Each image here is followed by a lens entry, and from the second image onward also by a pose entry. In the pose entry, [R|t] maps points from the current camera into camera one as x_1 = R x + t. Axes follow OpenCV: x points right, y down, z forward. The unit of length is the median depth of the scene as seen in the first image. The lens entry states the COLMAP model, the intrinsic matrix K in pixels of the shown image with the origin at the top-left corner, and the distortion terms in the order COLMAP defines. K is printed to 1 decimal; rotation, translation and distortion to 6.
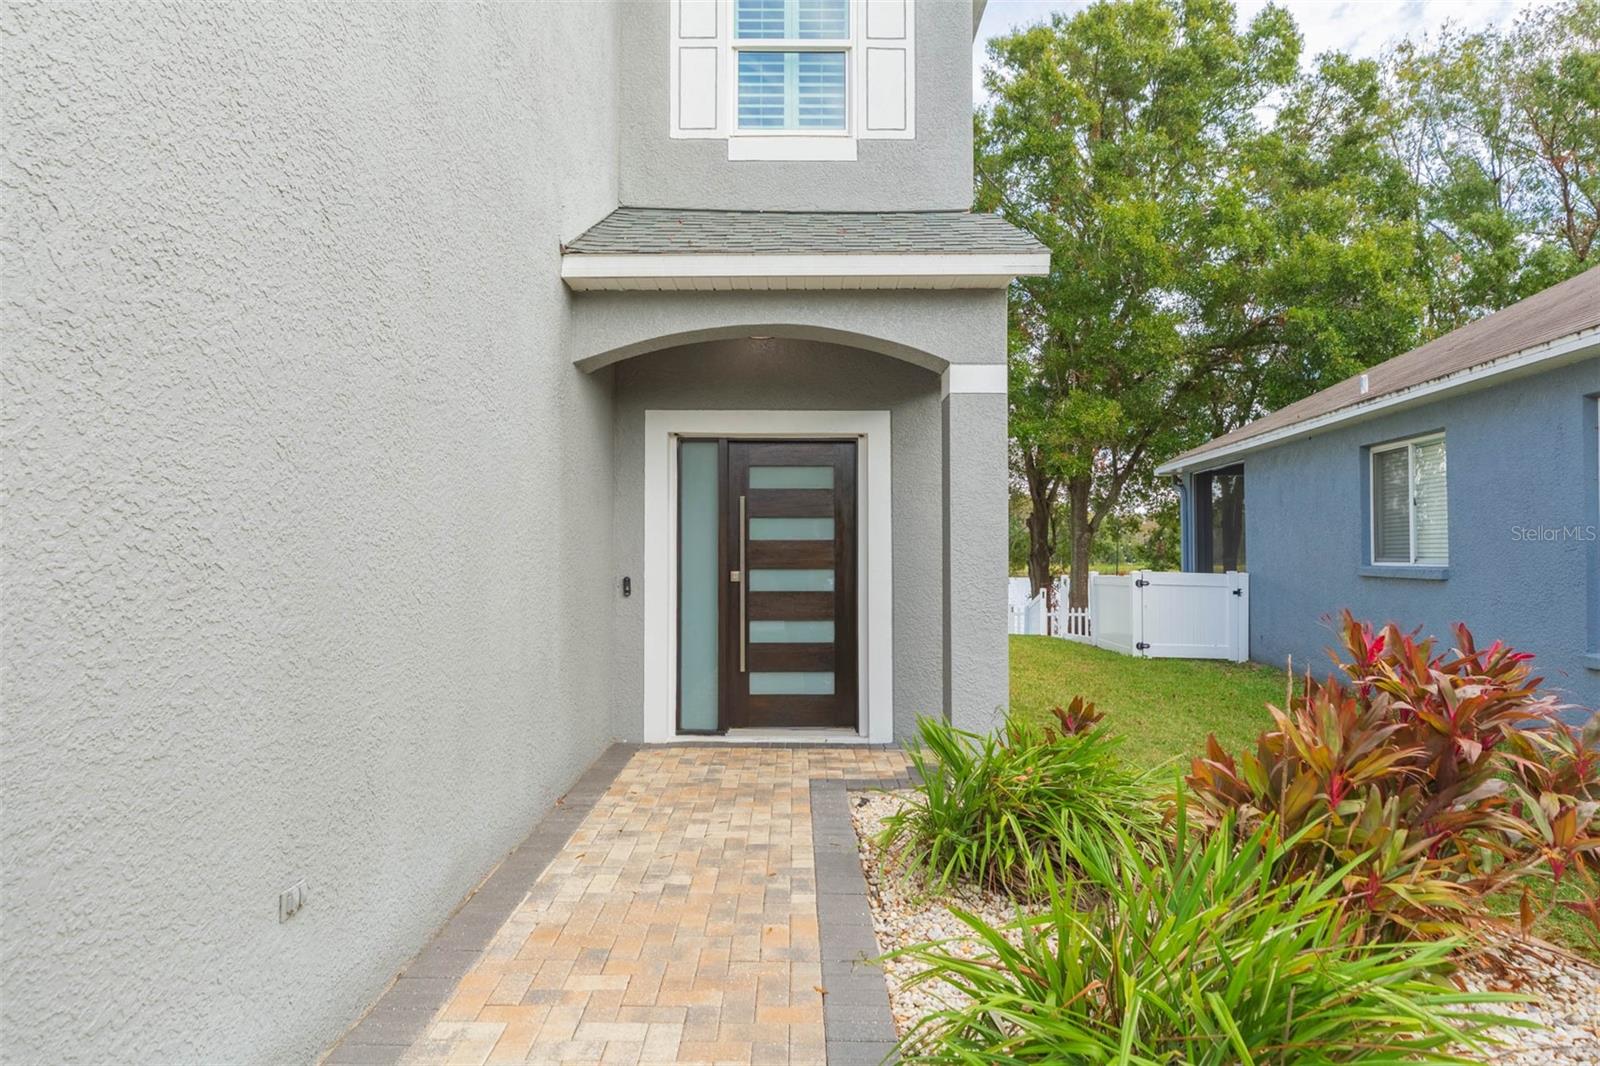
lens RADIAL K [[951.6, 0, 803.2], [0, 951.6, 534.9], [0, 0, 1]] dist [0.000721, 0.000500]
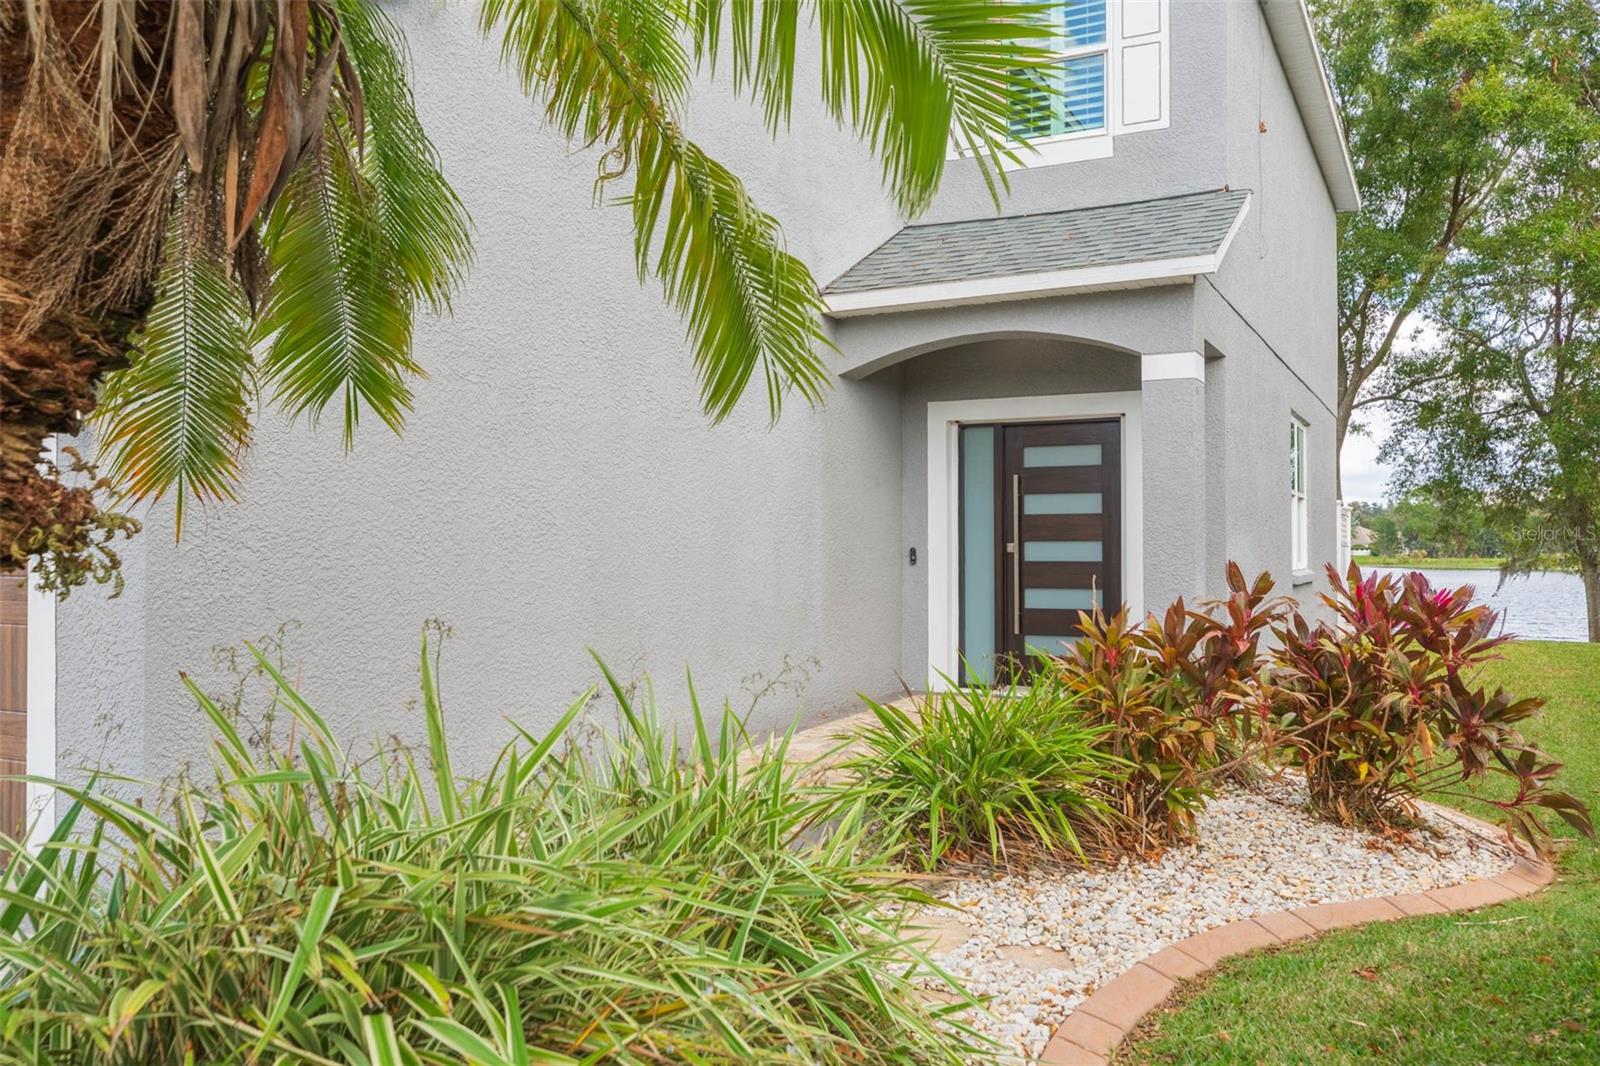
lens RADIAL K [[1254.2, 0, 798.7], [0, 1254.2, 532.8], [0, 0, 1]] dist [0.001161, 0.000147]
pose [[0.892679, -0.007044, -0.450639, 0.367729], [0.012286, 0.999887, 0.008708, 0.010612], [0.450526, -0.013310, 0.892664, -0.411055]]
